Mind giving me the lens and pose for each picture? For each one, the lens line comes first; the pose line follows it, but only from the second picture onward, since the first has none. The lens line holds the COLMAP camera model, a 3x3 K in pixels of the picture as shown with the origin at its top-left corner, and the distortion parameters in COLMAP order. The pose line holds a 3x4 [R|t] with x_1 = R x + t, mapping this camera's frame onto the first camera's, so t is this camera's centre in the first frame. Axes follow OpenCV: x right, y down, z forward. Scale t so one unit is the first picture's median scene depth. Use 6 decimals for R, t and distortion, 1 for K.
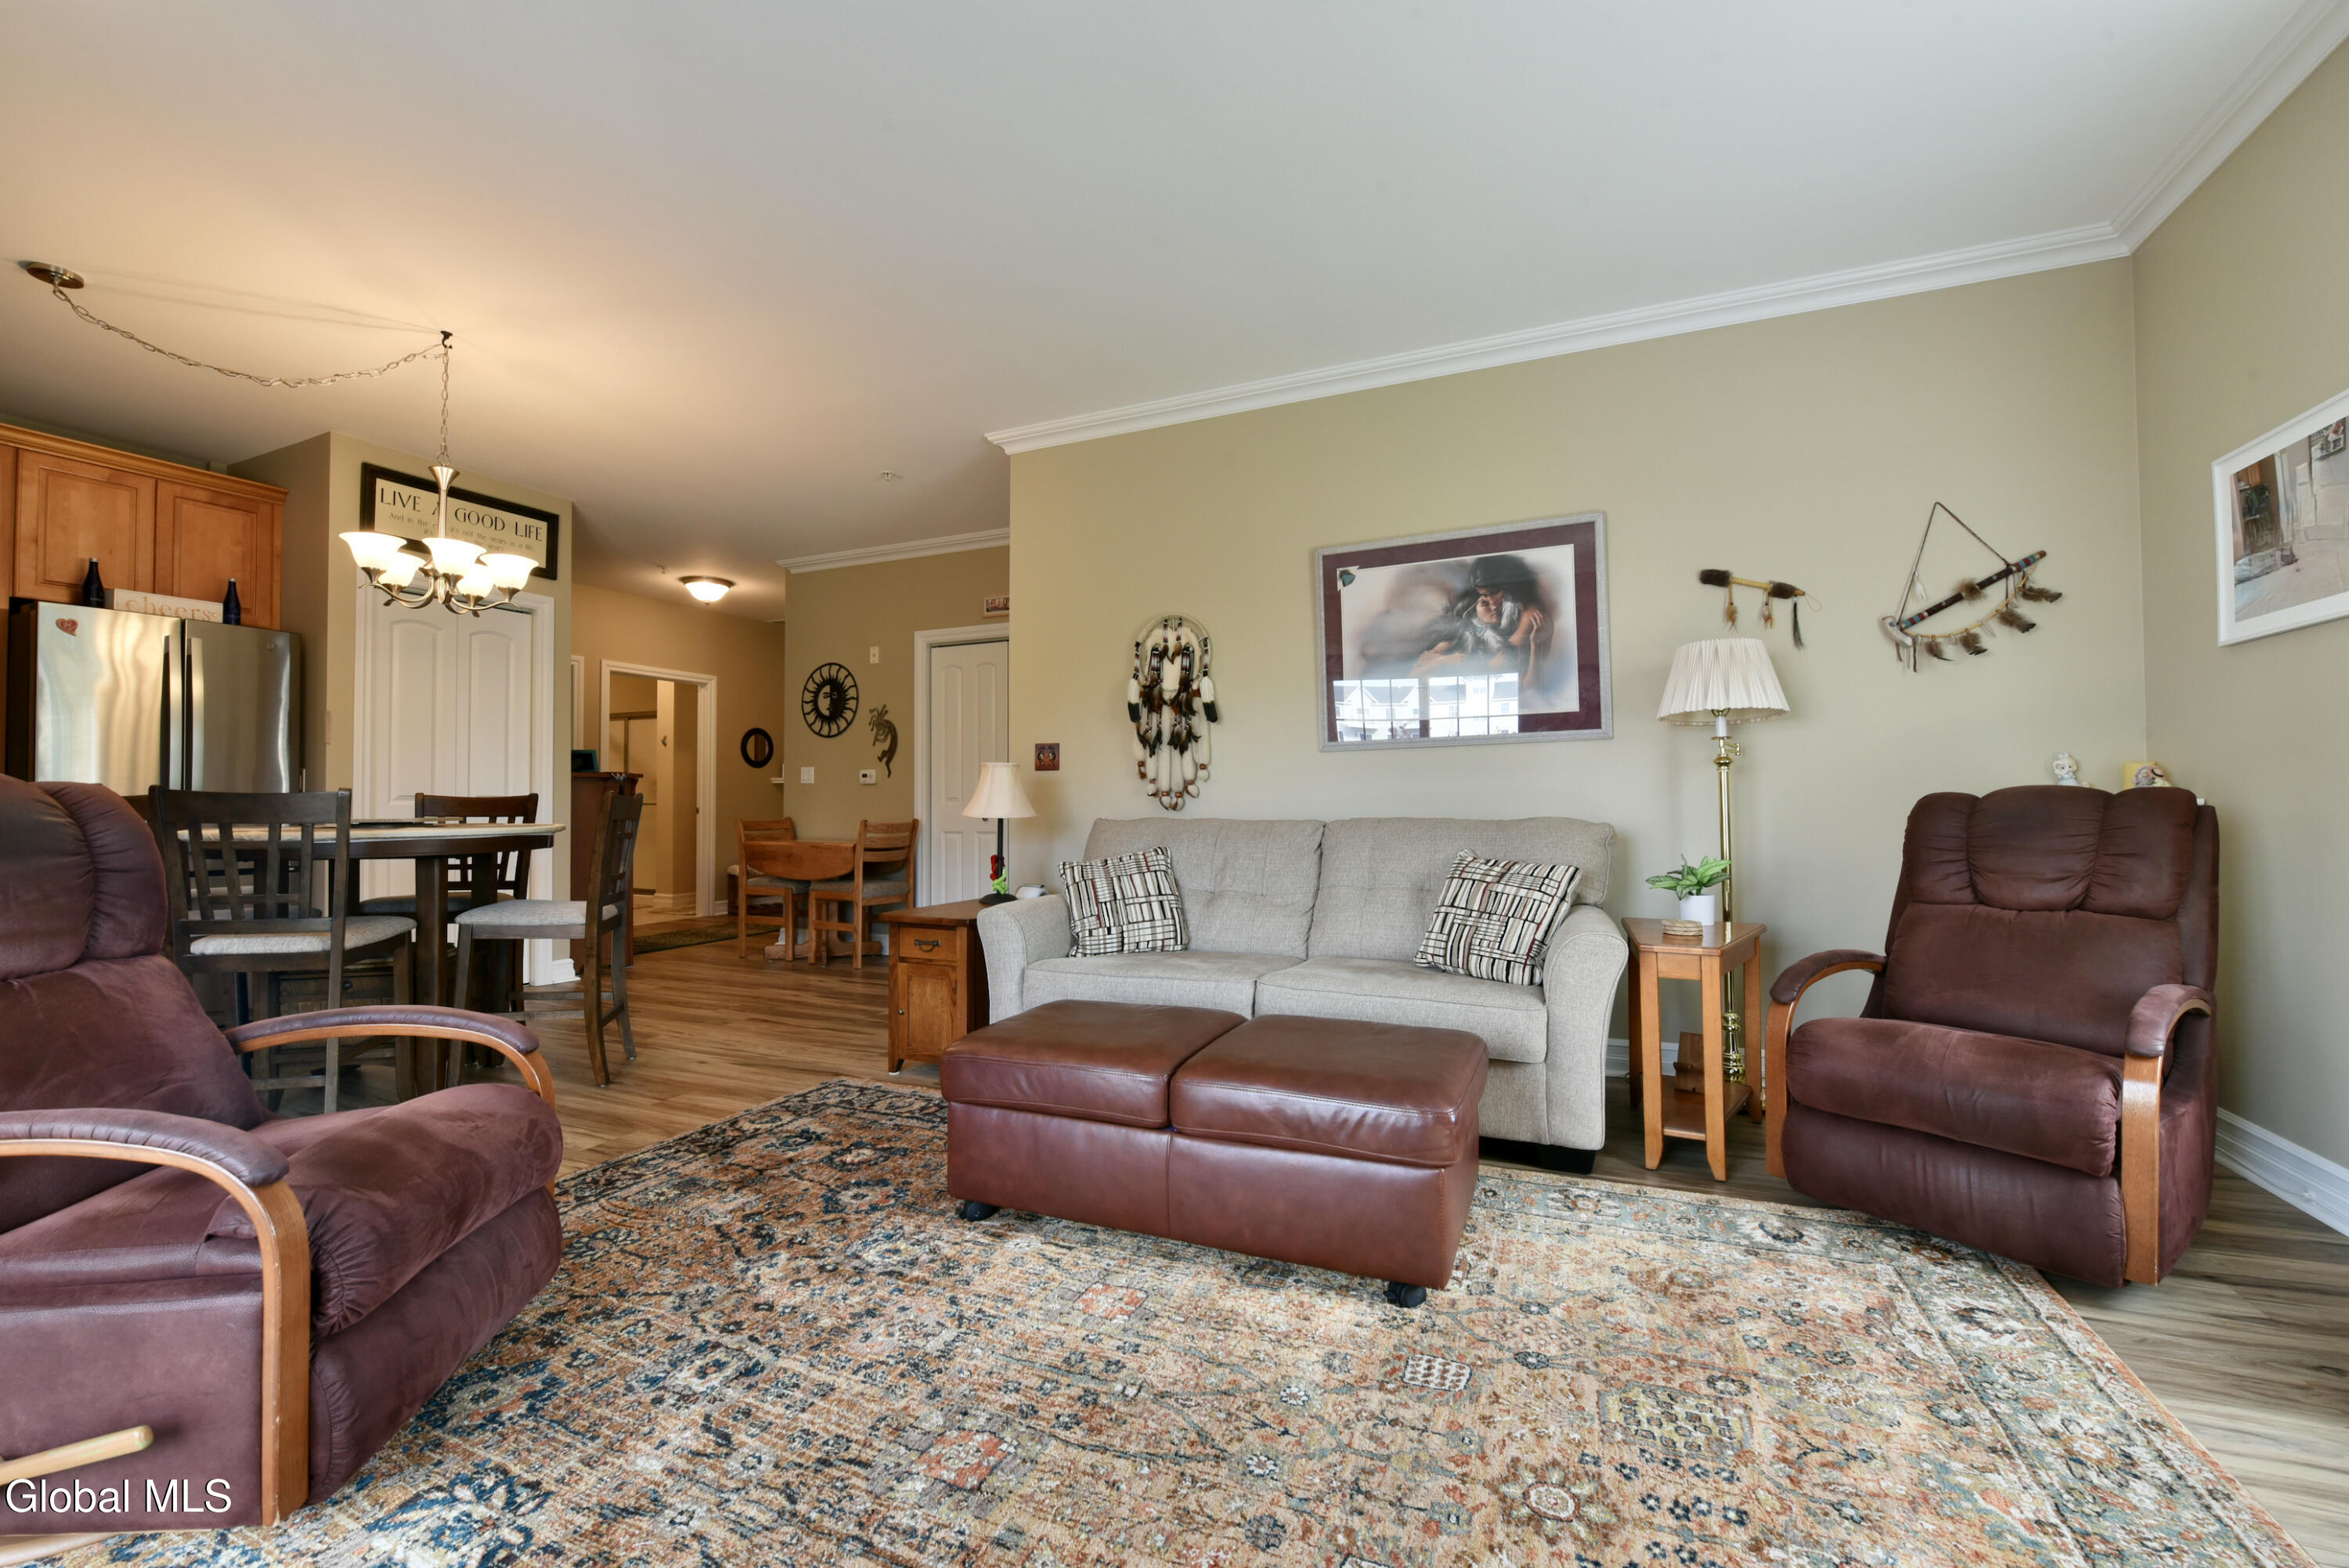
lens RADIAL K [[952.7, 0, 1187.0], [0, 952.7, 787.2], [0, 0, 1]] dist [-0.017209, -0.001821]
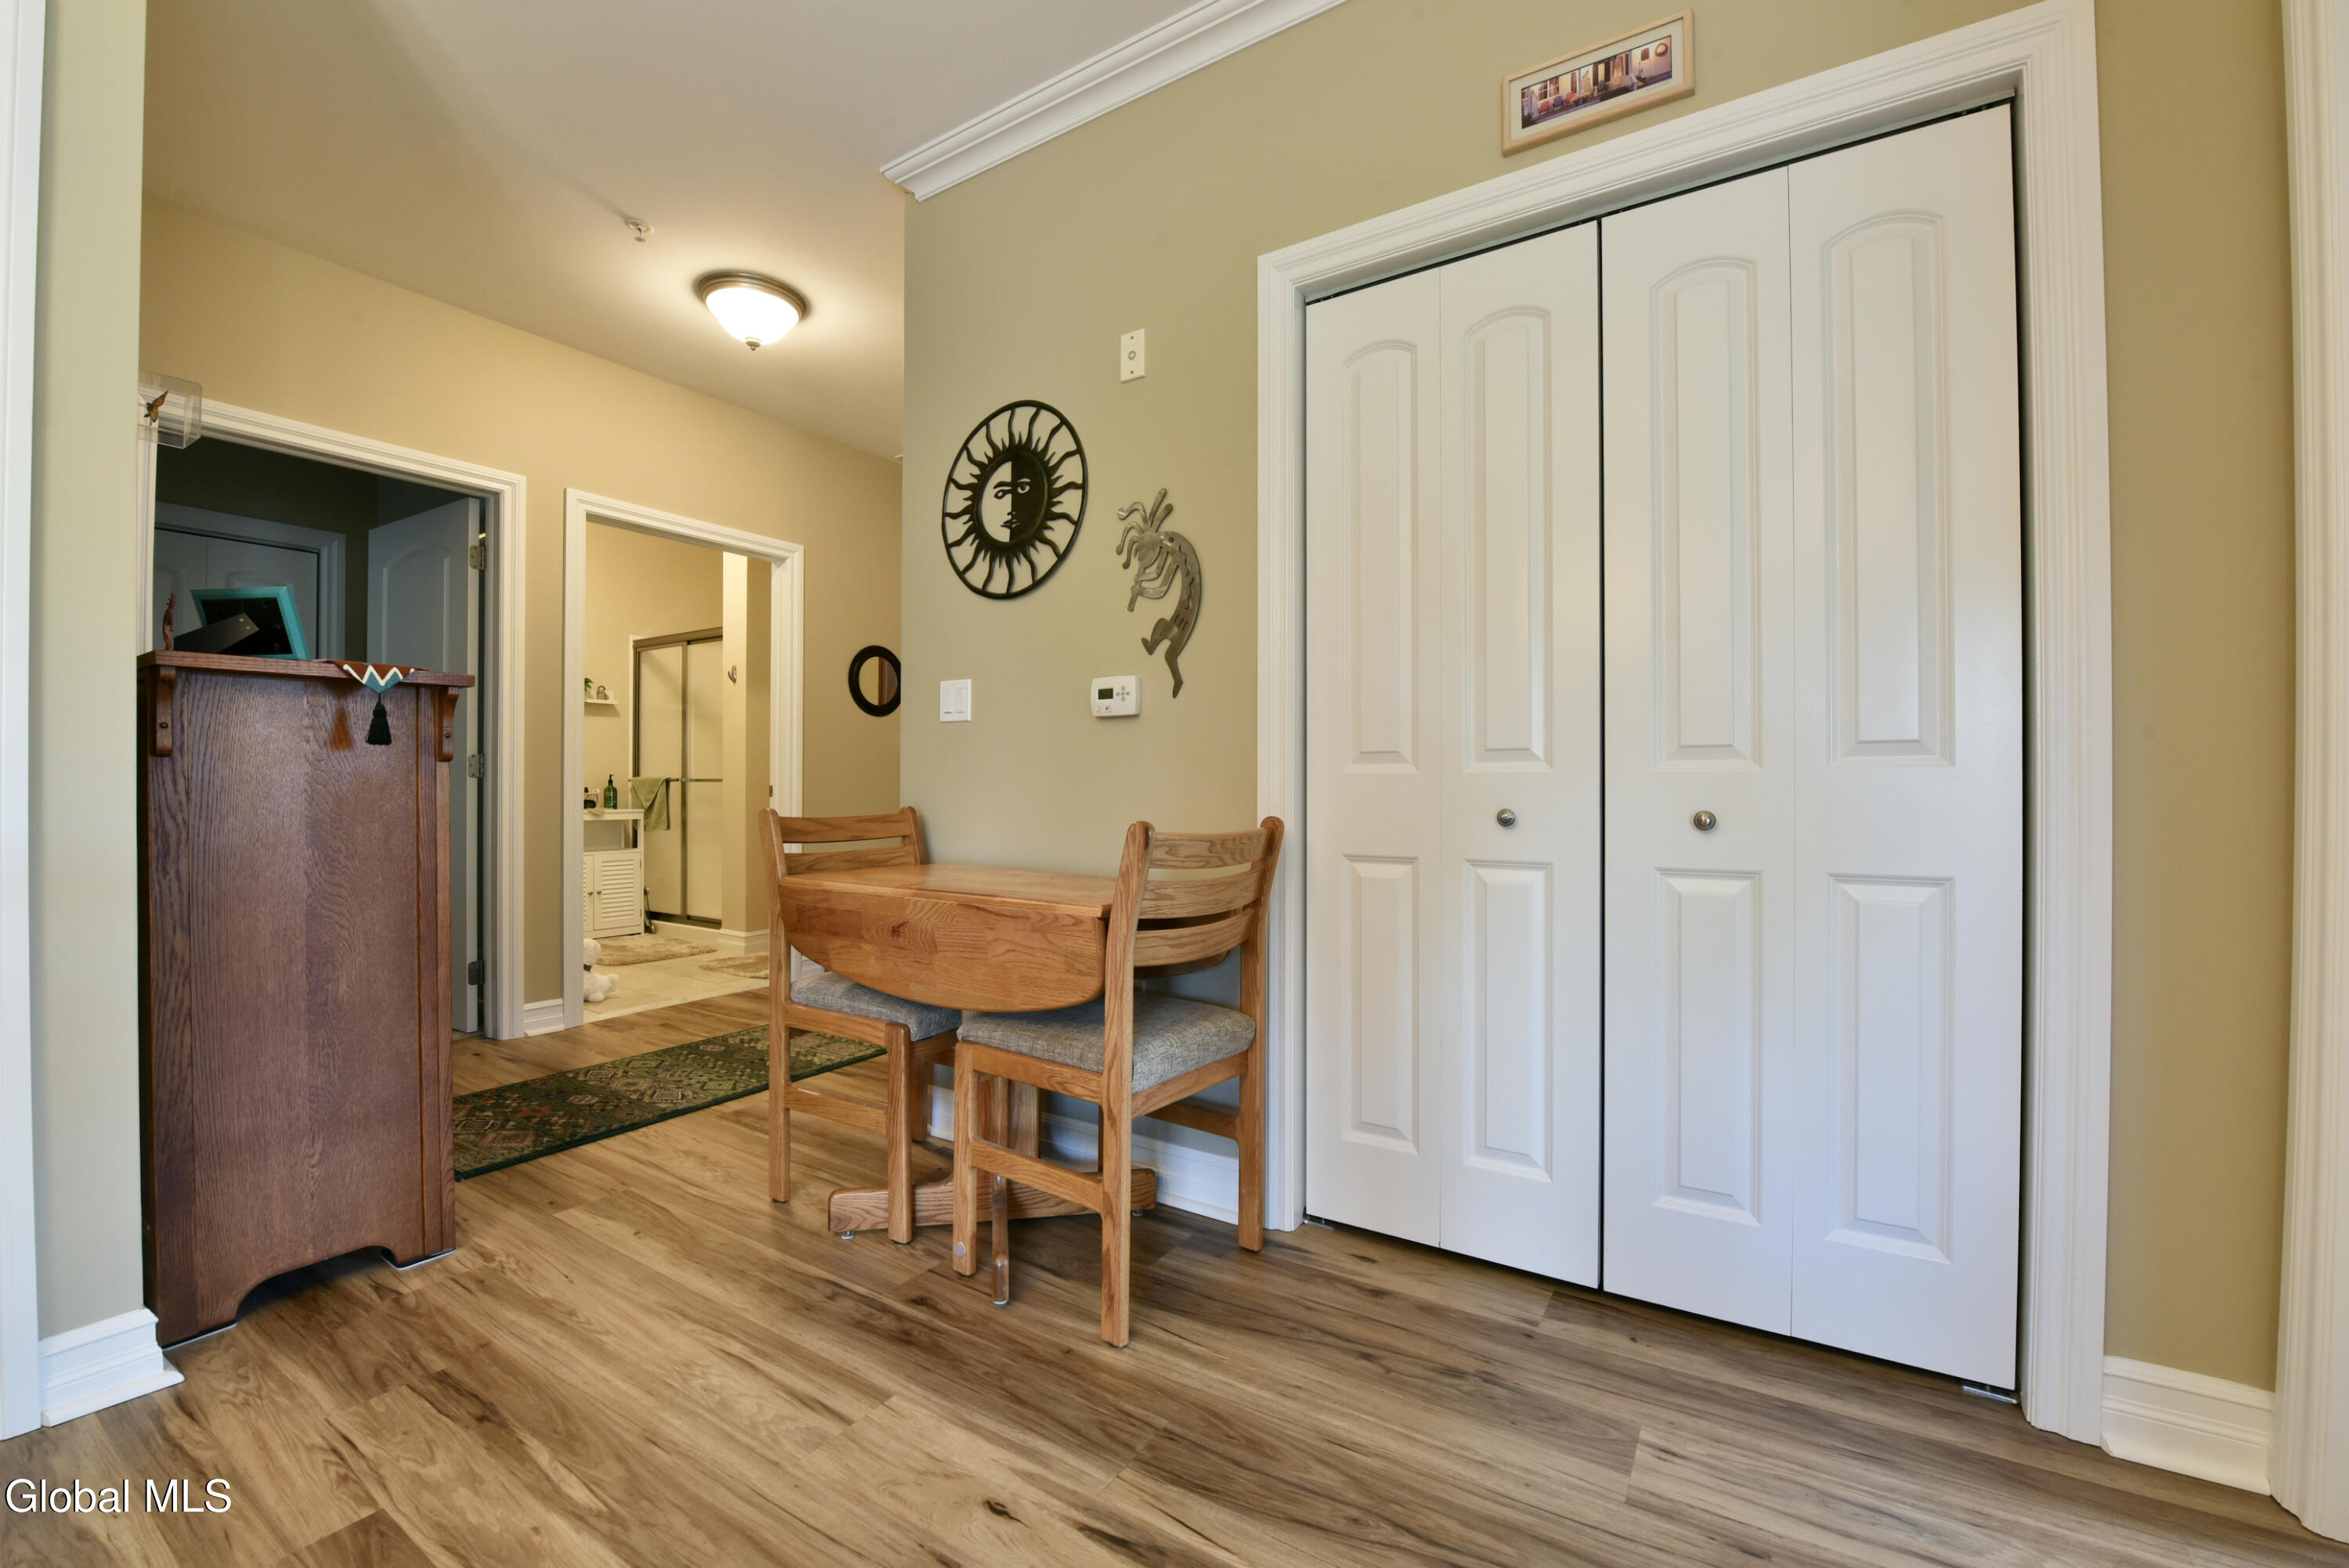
lens RADIAL K [[952.7, 0, 1165.6], [0, 952.7, 794.7], [0, 0, 1]] dist [-0.017209, -0.001821]
pose [[0.984805, 0.006955, -0.173525, -0.425416], [-0.002924, 0.999720, 0.023470, 0.029607], [0.173639, -0.022605, 0.984550, 1.085710]]
